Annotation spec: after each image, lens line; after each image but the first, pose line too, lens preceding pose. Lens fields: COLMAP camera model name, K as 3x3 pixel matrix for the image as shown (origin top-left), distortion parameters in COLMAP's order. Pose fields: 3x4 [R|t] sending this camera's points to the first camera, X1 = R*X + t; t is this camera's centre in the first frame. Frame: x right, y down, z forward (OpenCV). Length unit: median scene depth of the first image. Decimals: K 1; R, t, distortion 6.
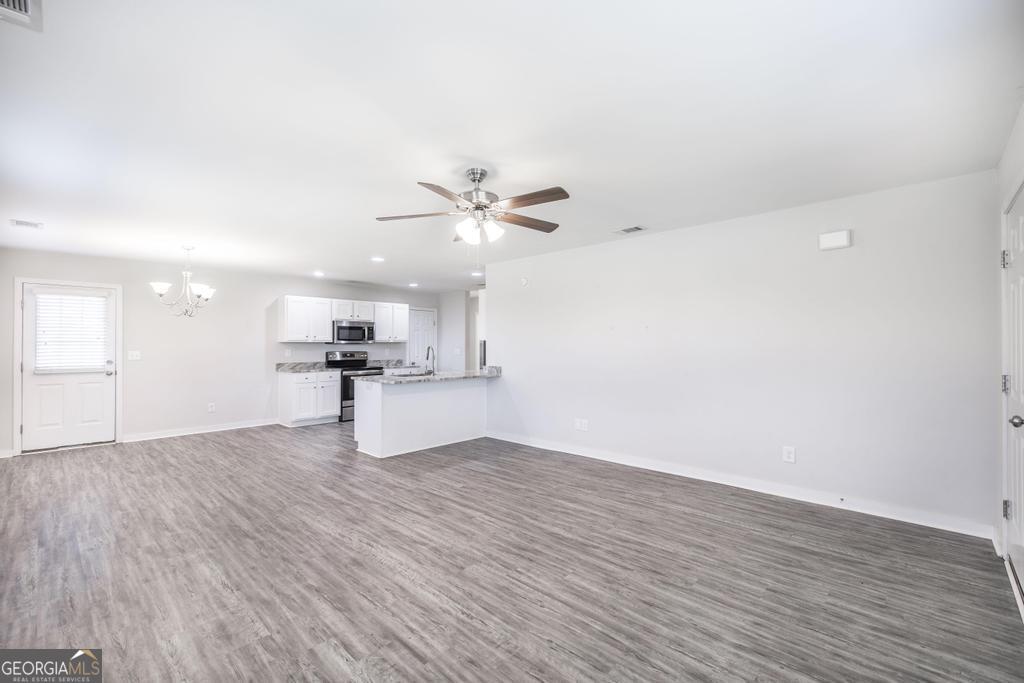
lens RADIAL K [[435.8, 0, 525.1], [0, 435.8, 343.2], [0, 0, 1]] dist [0.002562, 0.000574]
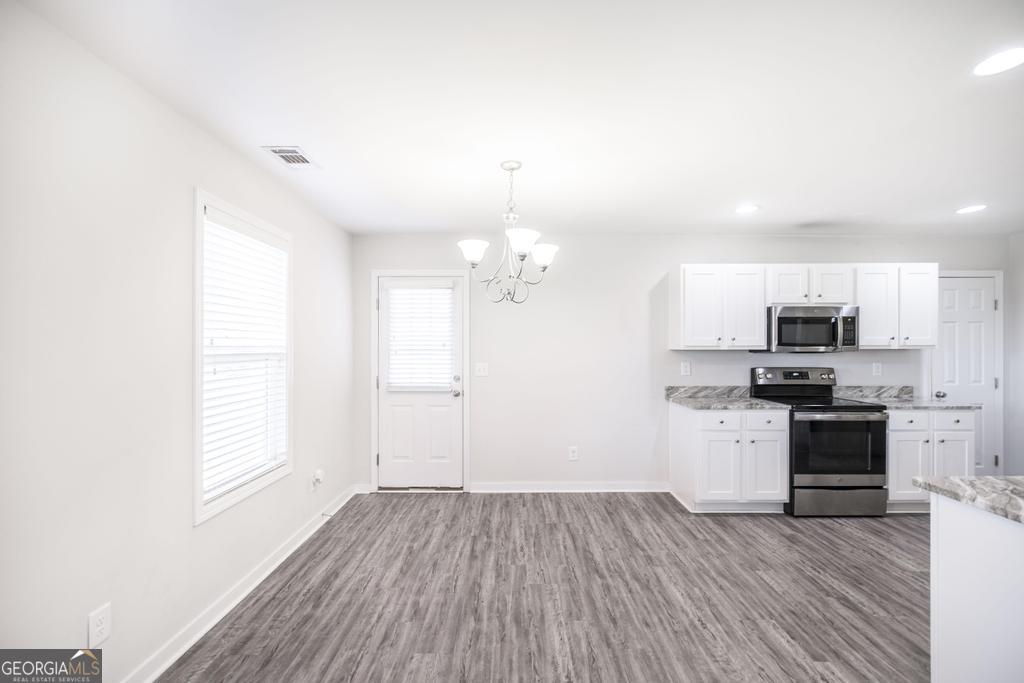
lens RADIAL K [[435.8, 0, 525.1], [0, 435.8, 343.2], [0, 0, 1]] dist [0.002562, 0.000574]
pose [[0.687199, -0.005617, -0.726447, -0.274199], [0.002303, 0.999982, -0.005554, -0.008073], [0.726465, 0.002144, 0.687200, 0.460097]]
